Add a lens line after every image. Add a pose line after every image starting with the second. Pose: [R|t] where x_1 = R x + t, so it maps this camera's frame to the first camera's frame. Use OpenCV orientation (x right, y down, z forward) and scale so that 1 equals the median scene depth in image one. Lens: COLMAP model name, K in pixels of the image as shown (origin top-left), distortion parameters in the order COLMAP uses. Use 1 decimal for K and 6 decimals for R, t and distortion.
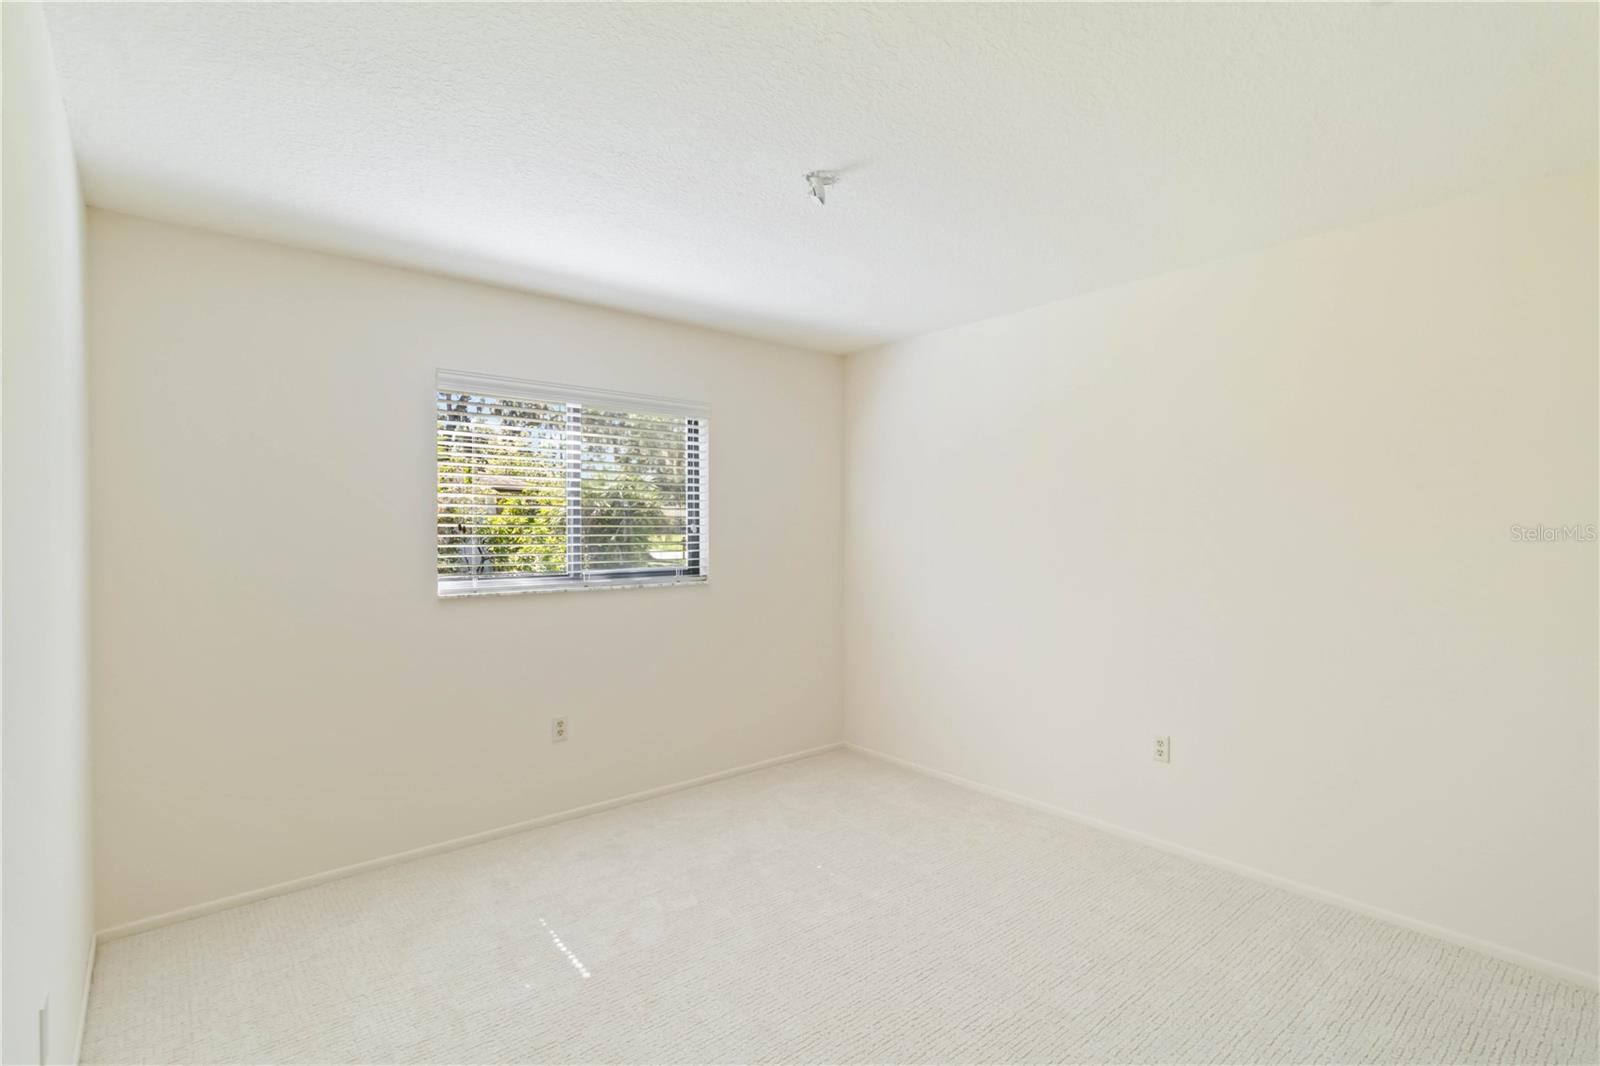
lens RADIAL K [[750.0, 0, 803.8], [0, 750.0, 528.3], [0, 0, 1]] dist [0.000849, 0.001022]
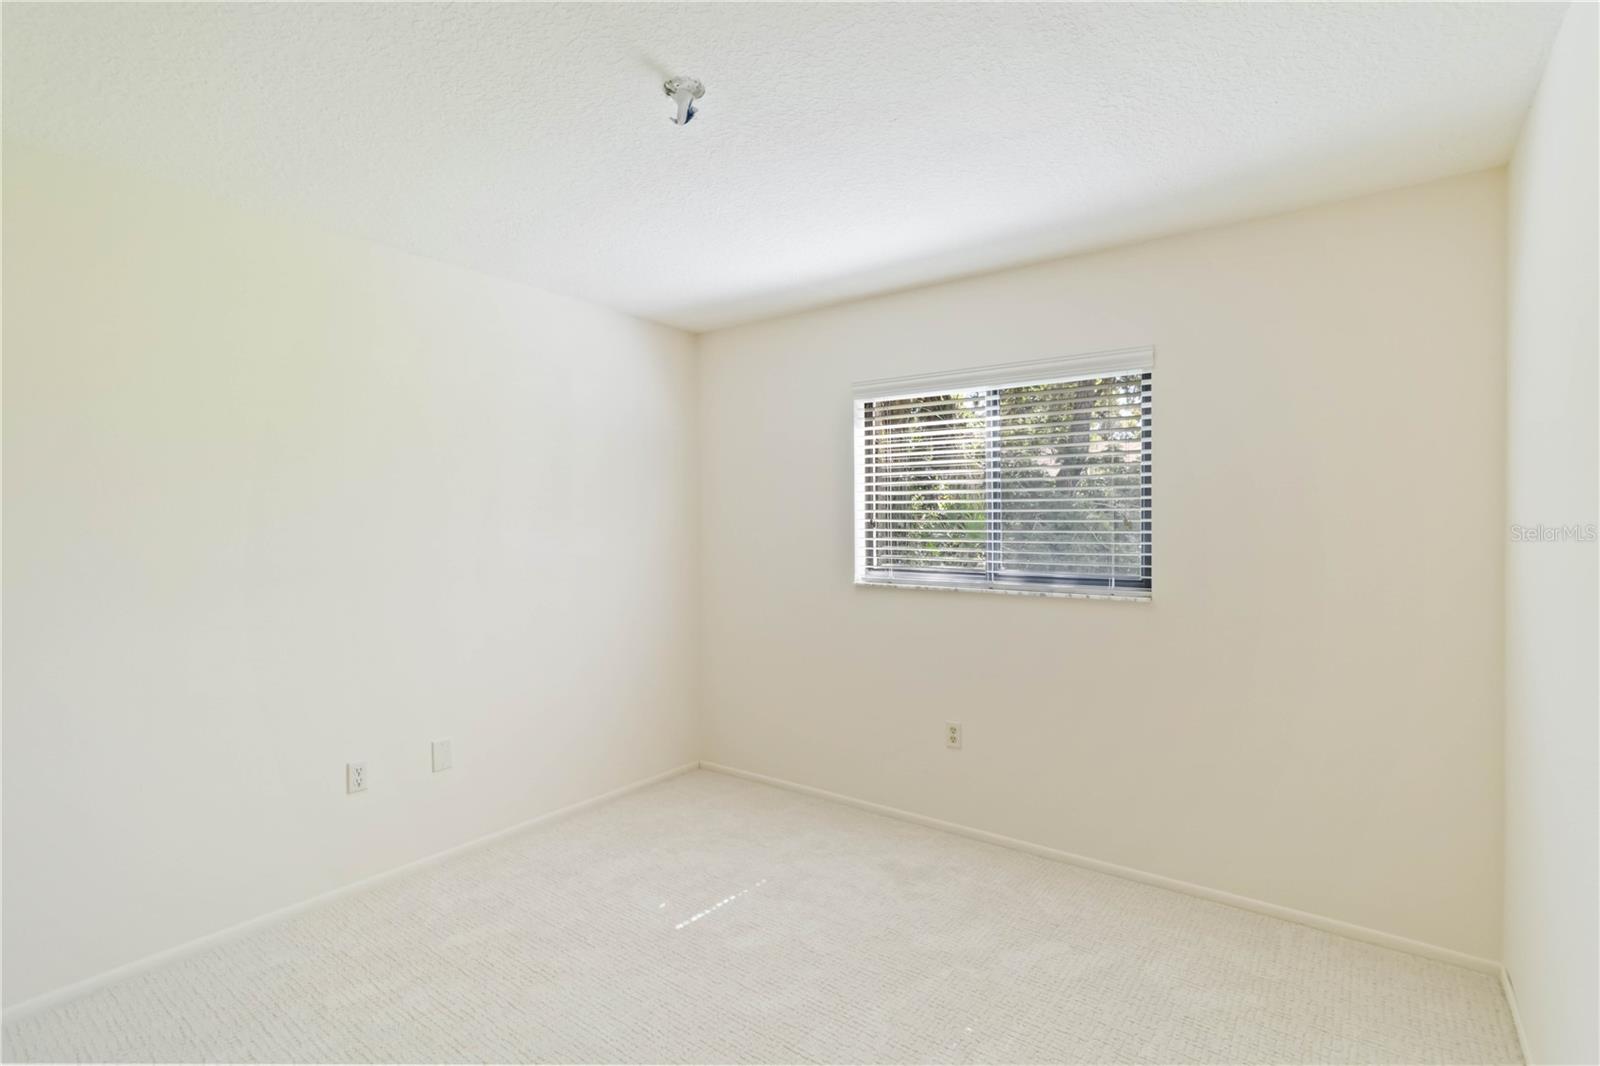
lens RADIAL K [[750.0, 0, 806.3], [0, 750.0, 536.4], [0, 0, 1]] dist [0.000849, 0.001022]
pose [[0.254906, 0.021434, -0.966728, 0.509077], [0.001139, 0.999747, 0.022466, -0.004482], [0.966965, -0.006828, 0.254817, 0.553712]]
